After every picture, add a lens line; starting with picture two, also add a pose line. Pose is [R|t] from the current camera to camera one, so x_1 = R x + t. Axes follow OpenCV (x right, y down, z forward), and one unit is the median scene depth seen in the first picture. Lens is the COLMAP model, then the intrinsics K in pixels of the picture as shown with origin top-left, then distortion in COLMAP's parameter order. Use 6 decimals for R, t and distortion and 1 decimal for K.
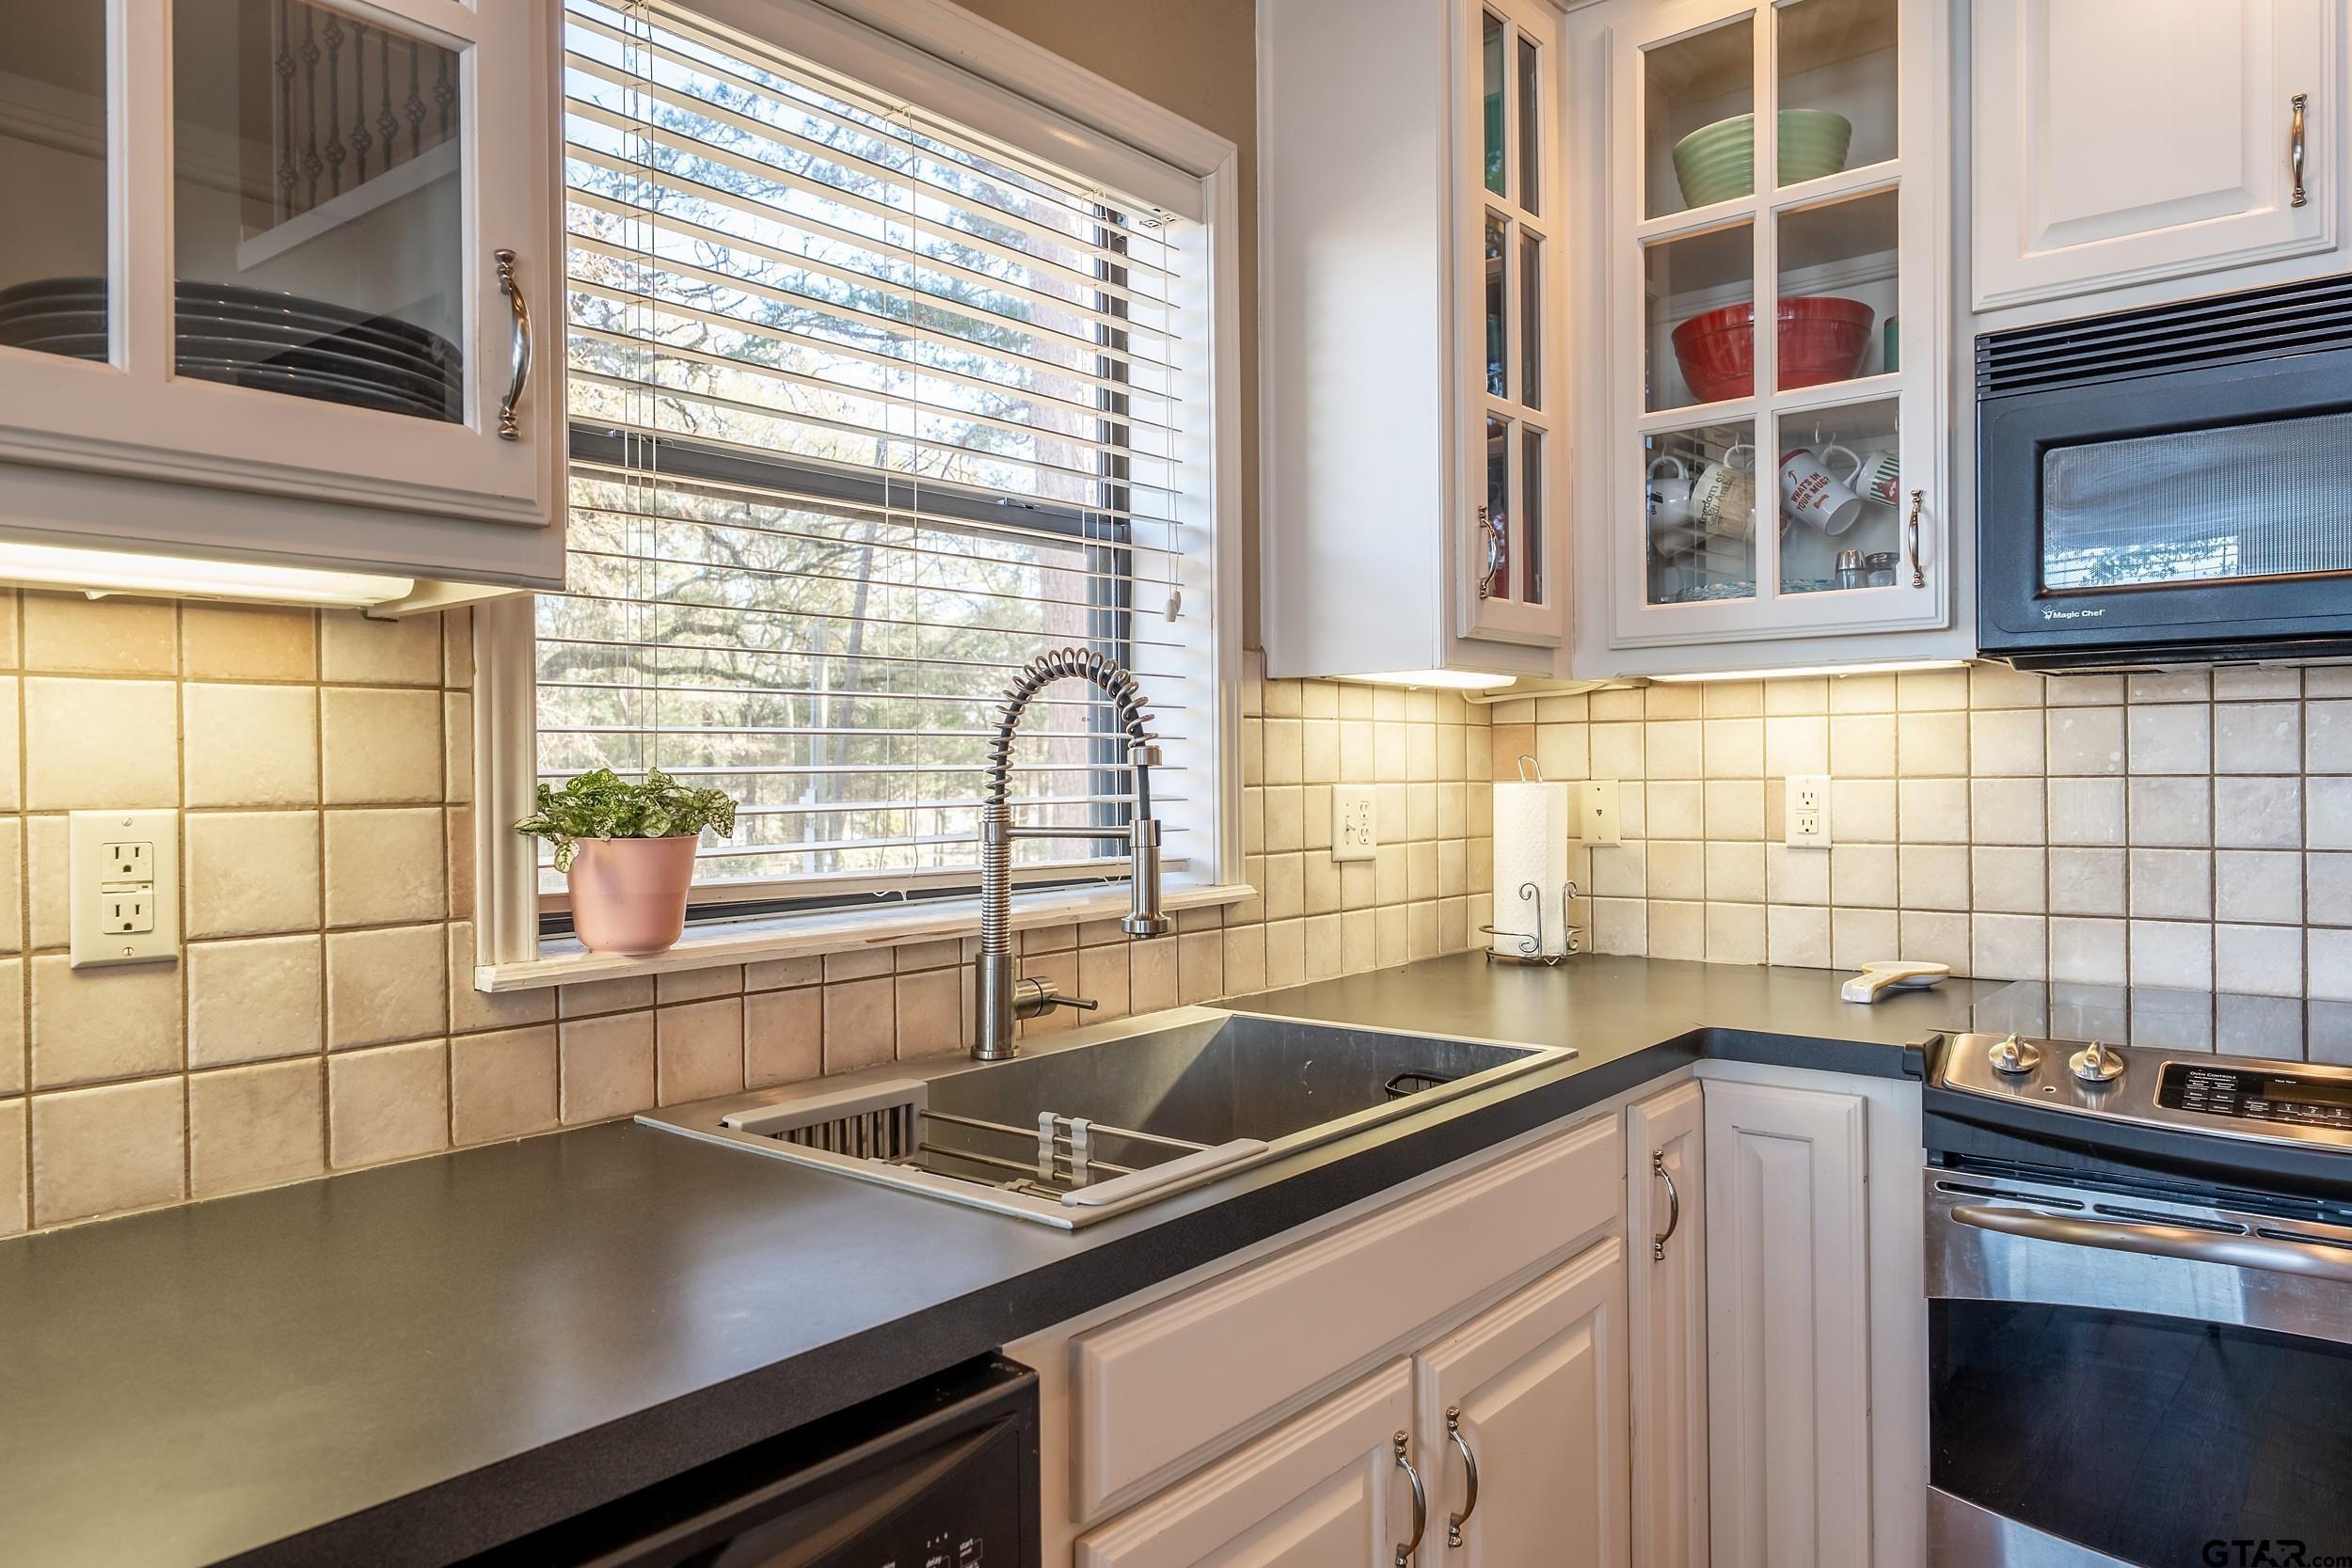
lens RADIAL K [[1570.8, 0, 1181.2], [0, 1570.8, 783.7], [0, 0, 1]] dist [-0.010811, 0.005668]
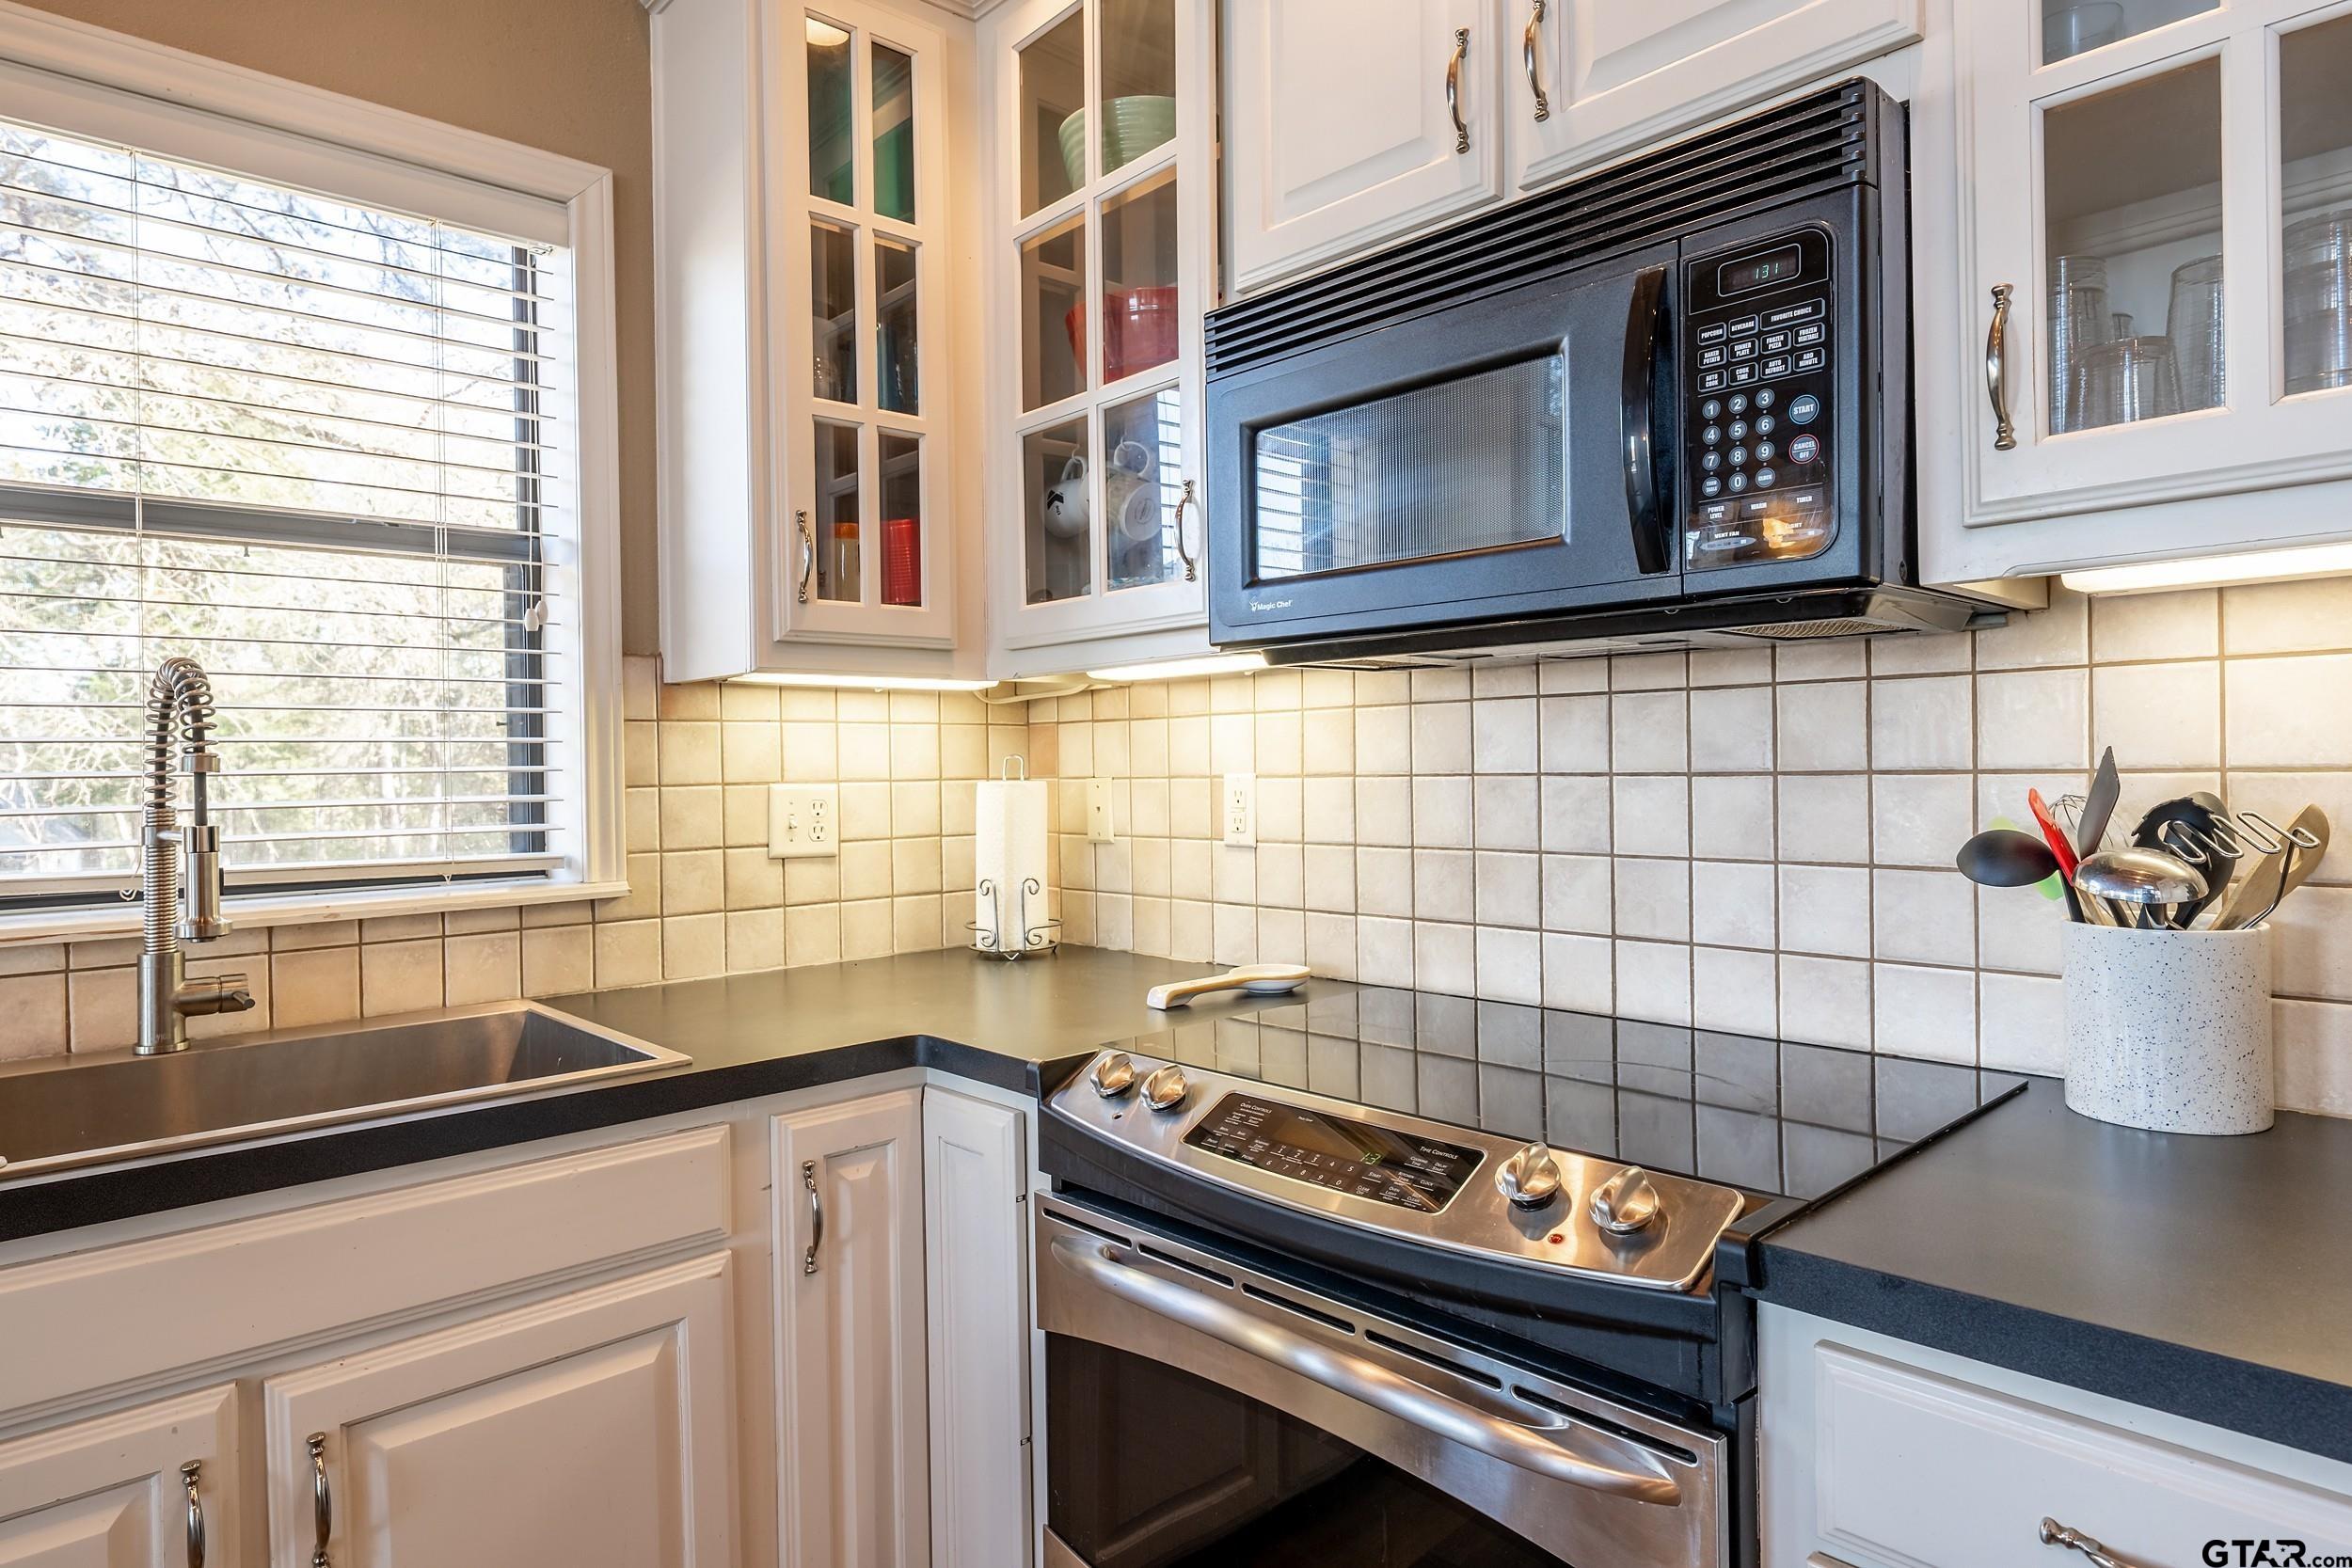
lens RADIAL K [[1360.7, 0, 1181.7], [0, 1360.7, 773.7], [0, 0, 1]] dist [-0.002393, -0.002498]
pose [[0.990563, -0.003592, -0.137010, 0.539087], [0.003654, 0.999993, 0.000200, -0.006365], [0.137009, -0.000699, 0.990570, 0.158375]]
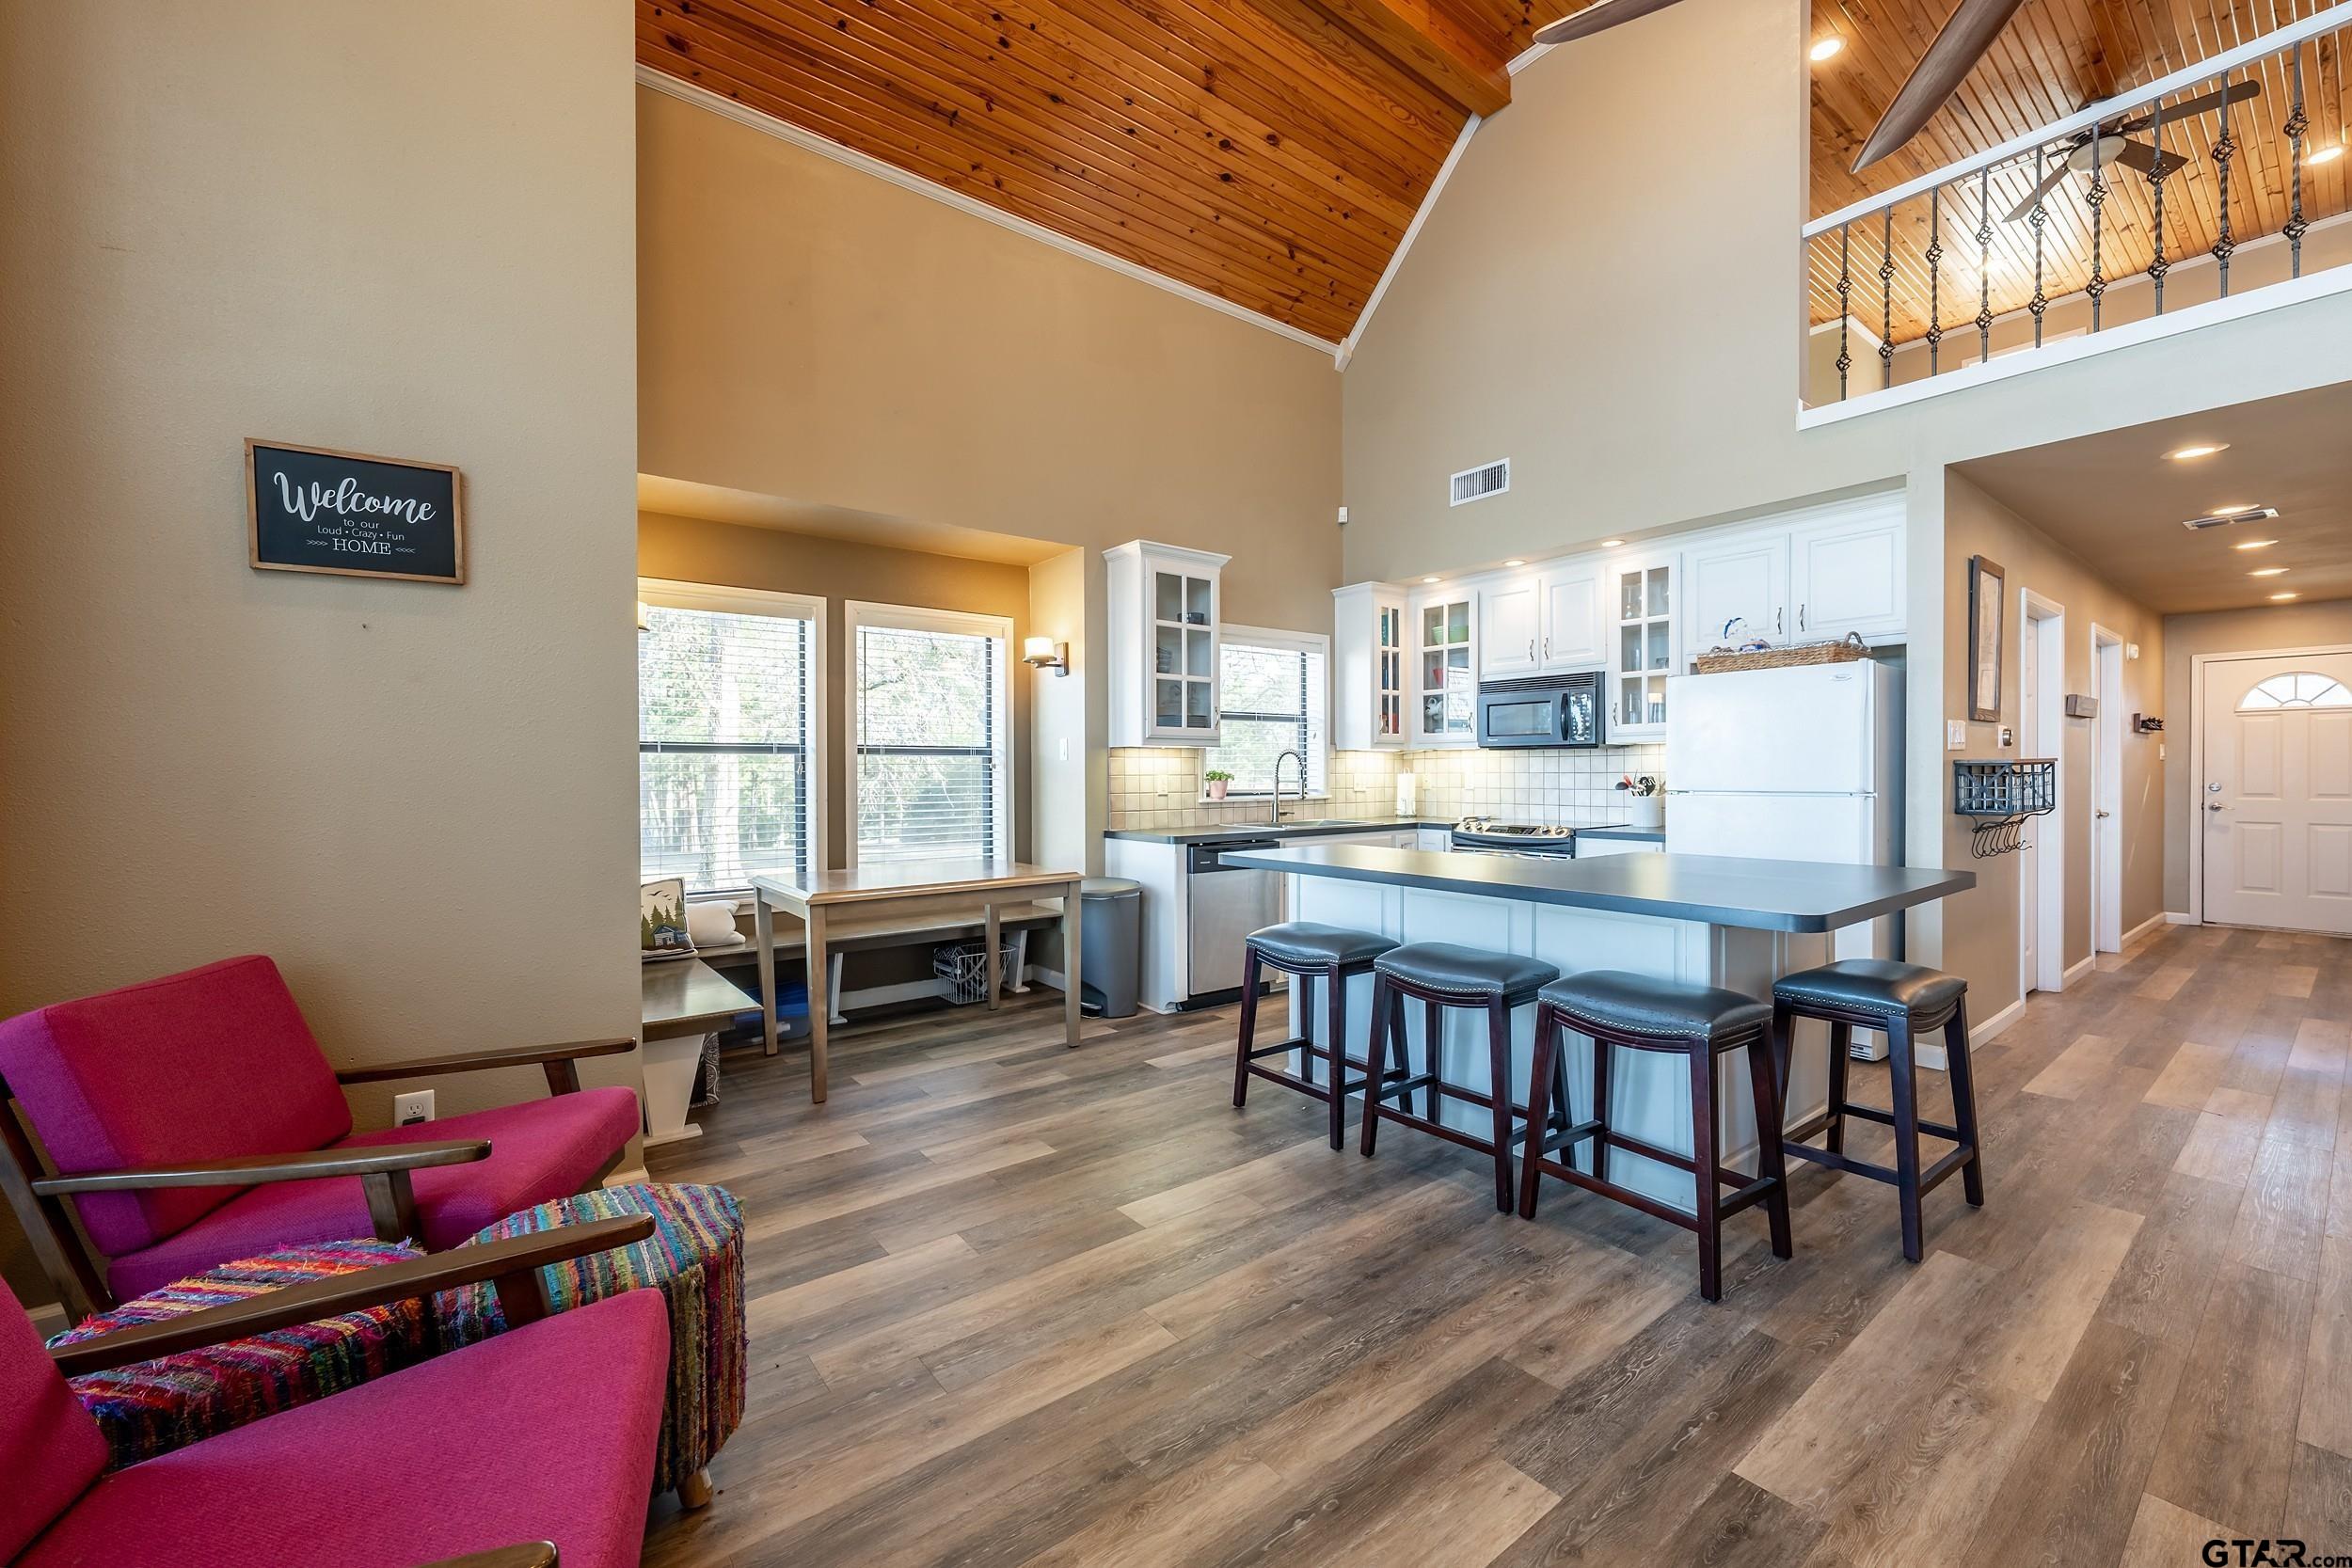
lens RADIAL K [[936.9, 0, 1177.8], [0, 936.9, 776.8], [0, 0, 1]] dist [0.000518, -0.000043]
pose [[0.973982, 0.006439, -0.226533, 0.231576], [-0.006274, 0.999979, 0.001448, 0.009164], [0.226537, 0.000011, 0.974002, -1.829202]]
